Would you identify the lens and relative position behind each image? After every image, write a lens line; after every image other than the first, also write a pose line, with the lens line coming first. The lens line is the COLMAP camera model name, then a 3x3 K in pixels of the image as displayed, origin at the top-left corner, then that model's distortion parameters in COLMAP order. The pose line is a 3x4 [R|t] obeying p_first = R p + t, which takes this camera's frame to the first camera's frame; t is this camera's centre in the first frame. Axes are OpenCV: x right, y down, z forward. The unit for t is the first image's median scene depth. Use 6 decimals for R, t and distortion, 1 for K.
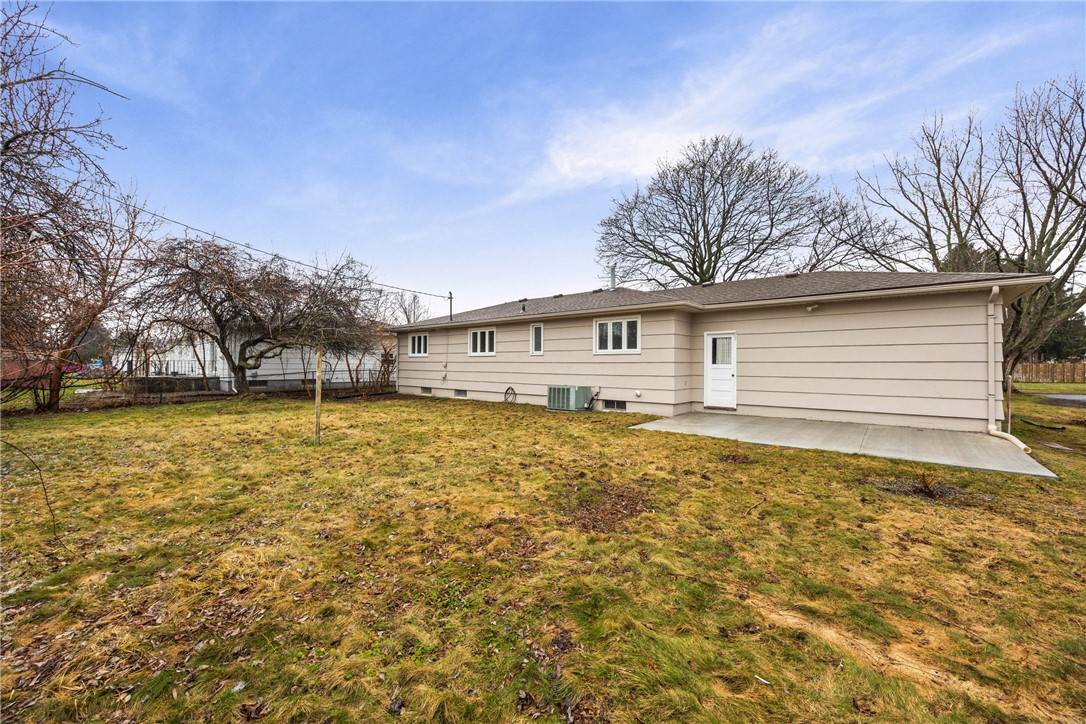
lens RADIAL K [[424.4, 0, 543.9], [0, 424.4, 359.8], [0, 0, 1]] dist [-0.000778, -0.000008]
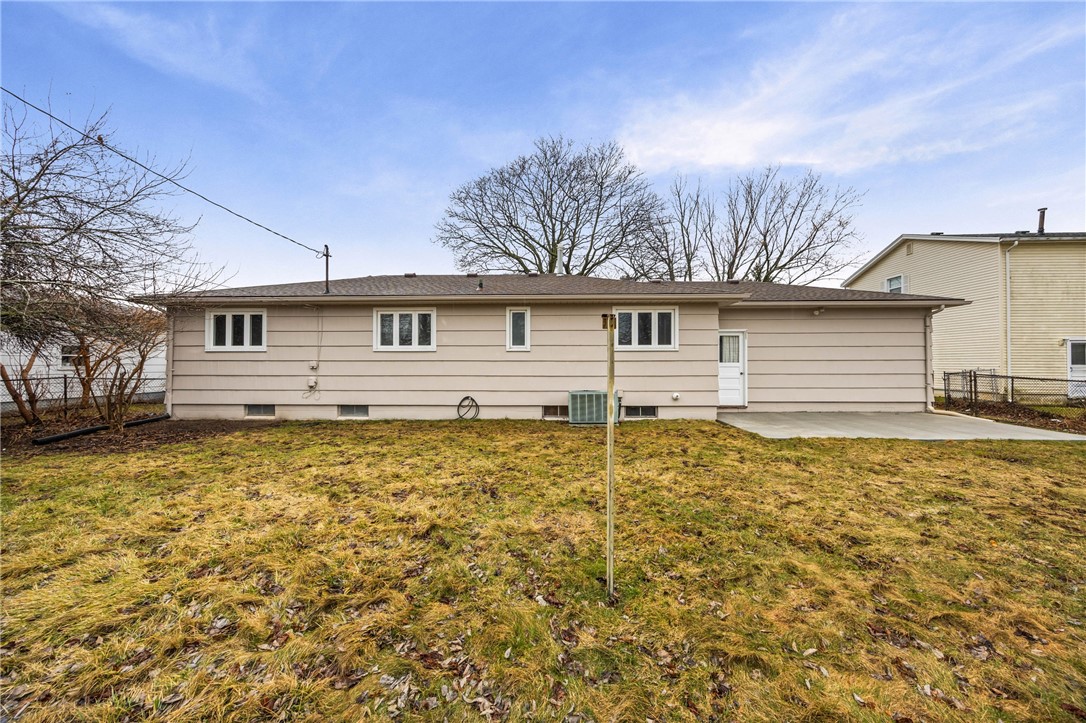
lens RADIAL K [[424.4, 0, 543.9], [0, 424.4, 359.3], [0, 0, 1]] dist [-0.000778, -0.000008]
pose [[0.776992, 0.000897, 0.629509, -0.381331], [-0.002917, 0.999993, 0.002175, 0.001410], [-0.629503, -0.003526, 0.776990, 0.351987]]
